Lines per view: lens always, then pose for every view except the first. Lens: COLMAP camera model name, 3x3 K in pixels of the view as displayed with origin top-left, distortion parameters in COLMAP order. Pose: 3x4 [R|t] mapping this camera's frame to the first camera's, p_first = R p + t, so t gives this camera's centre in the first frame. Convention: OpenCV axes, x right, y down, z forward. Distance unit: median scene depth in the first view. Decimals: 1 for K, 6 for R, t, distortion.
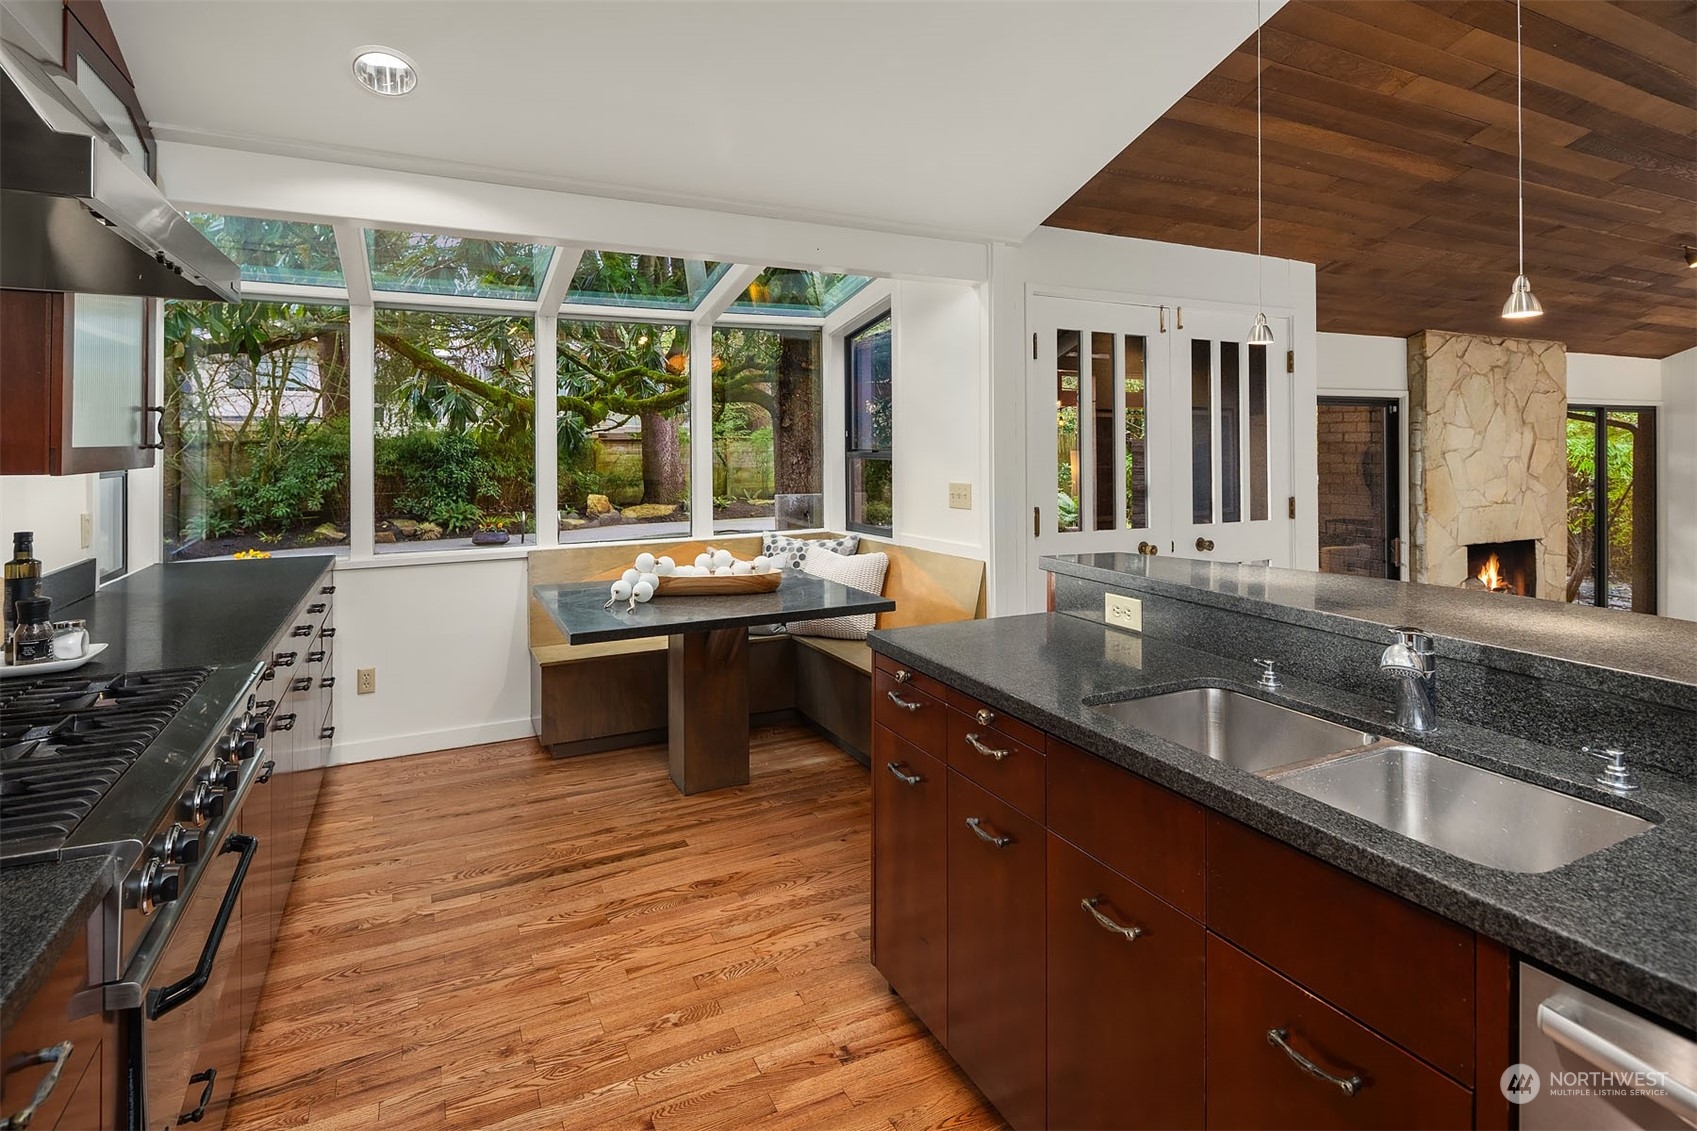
lens RADIAL K [[849.4, 0, 822.6], [0, 849.4, 436.5], [0, 0, 1]] dist [-0.005051, -0.001118]
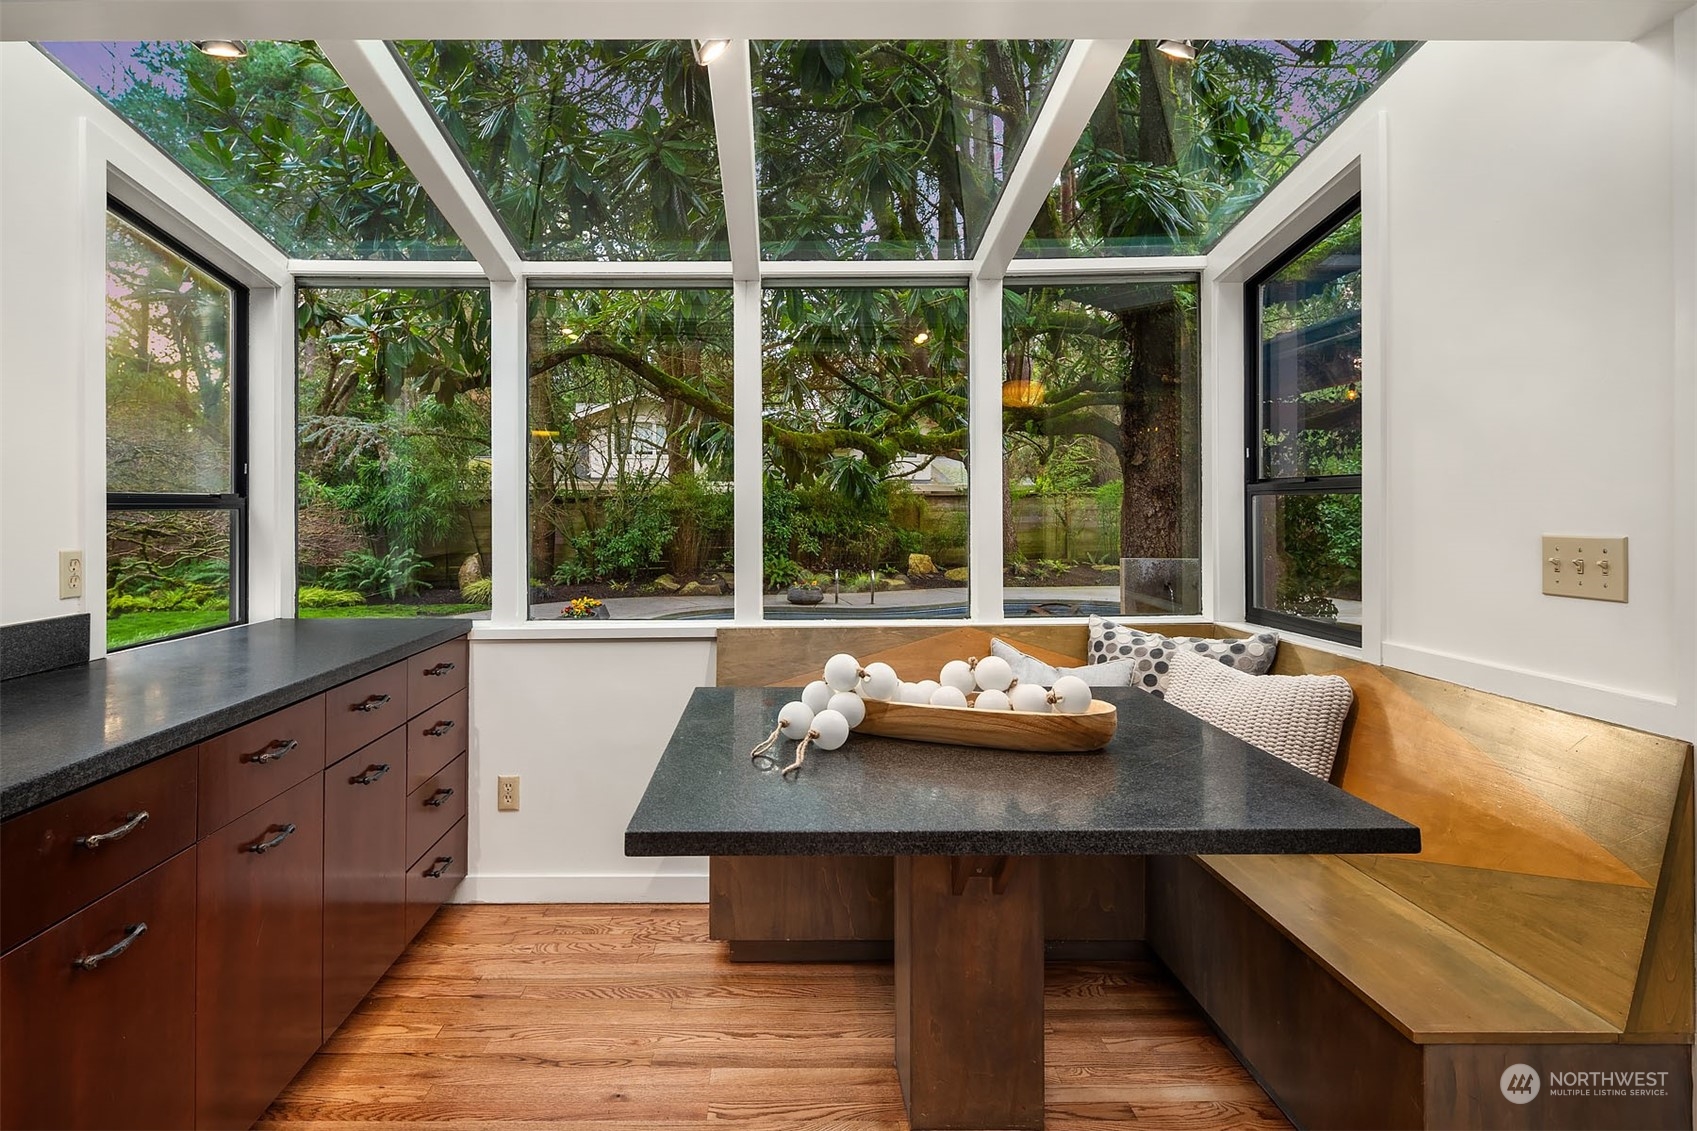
lens RADIAL K [[853.2, 0, 779.6], [0, 853.2, 509.9], [0, 0, 1]] dist [0.000211, -0.000110]
pose [[0.902682, 0.004528, -0.430285, -0.009478], [0.001551, 0.999904, 0.013776, 0.028846], [0.430306, -0.013103, 0.902588, 0.373265]]
